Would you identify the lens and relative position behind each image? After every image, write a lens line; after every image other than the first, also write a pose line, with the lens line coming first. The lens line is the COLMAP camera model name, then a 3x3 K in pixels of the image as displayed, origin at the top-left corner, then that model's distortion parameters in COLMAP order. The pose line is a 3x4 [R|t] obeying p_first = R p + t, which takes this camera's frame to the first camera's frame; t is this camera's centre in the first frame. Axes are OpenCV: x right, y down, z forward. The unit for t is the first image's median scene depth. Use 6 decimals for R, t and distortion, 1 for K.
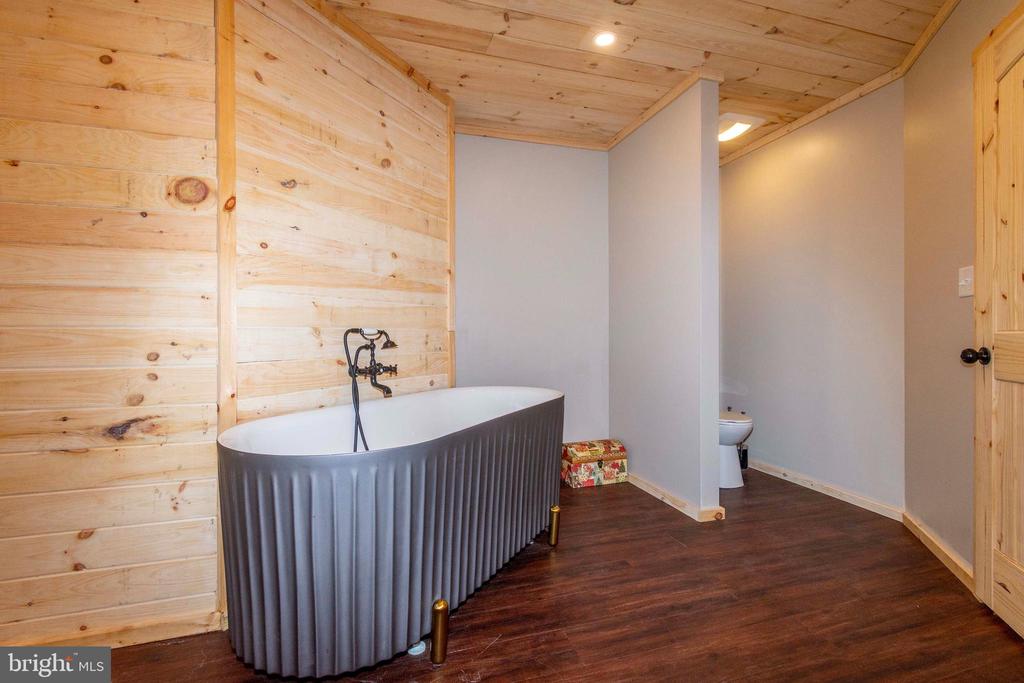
lens RADIAL K [[452.6, 0, 514.2], [0, 452.6, 339.9], [0, 0, 1]] dist [0.006486, -0.002331]
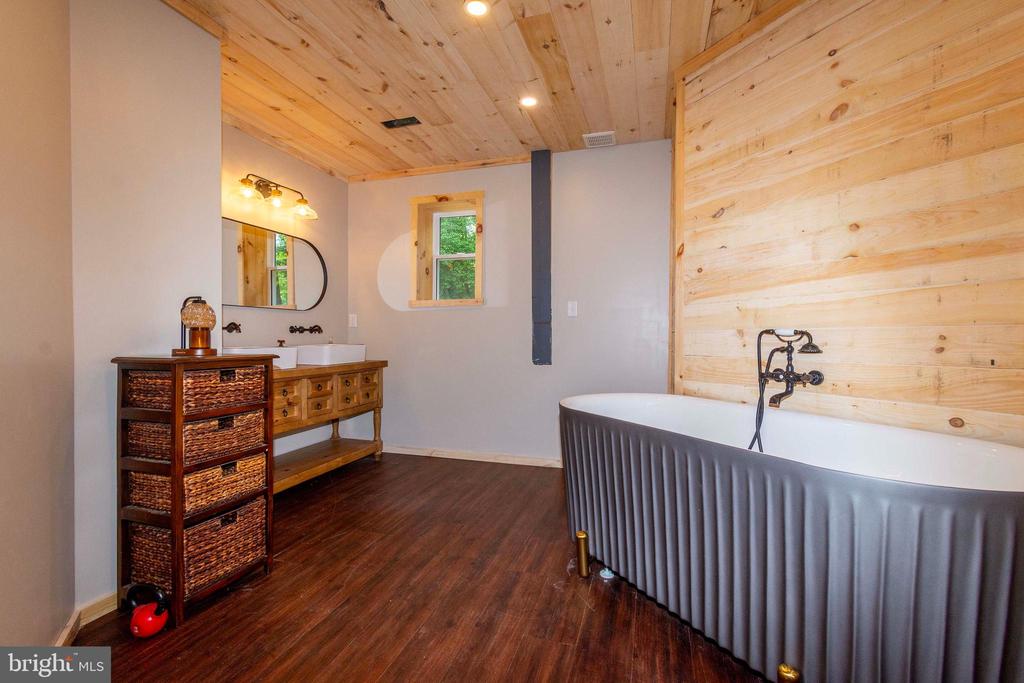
lens RADIAL K [[452.6, 0, 513.7], [0, 452.6, 340.6], [0, 0, 1]] dist [0.006486, -0.002331]
pose [[-0.564595, 0.010496, -0.825302, 0.711931], [-0.004923, 0.999859, 0.016084, -0.013993], [0.825354, 0.013144, -0.564463, 1.055309]]
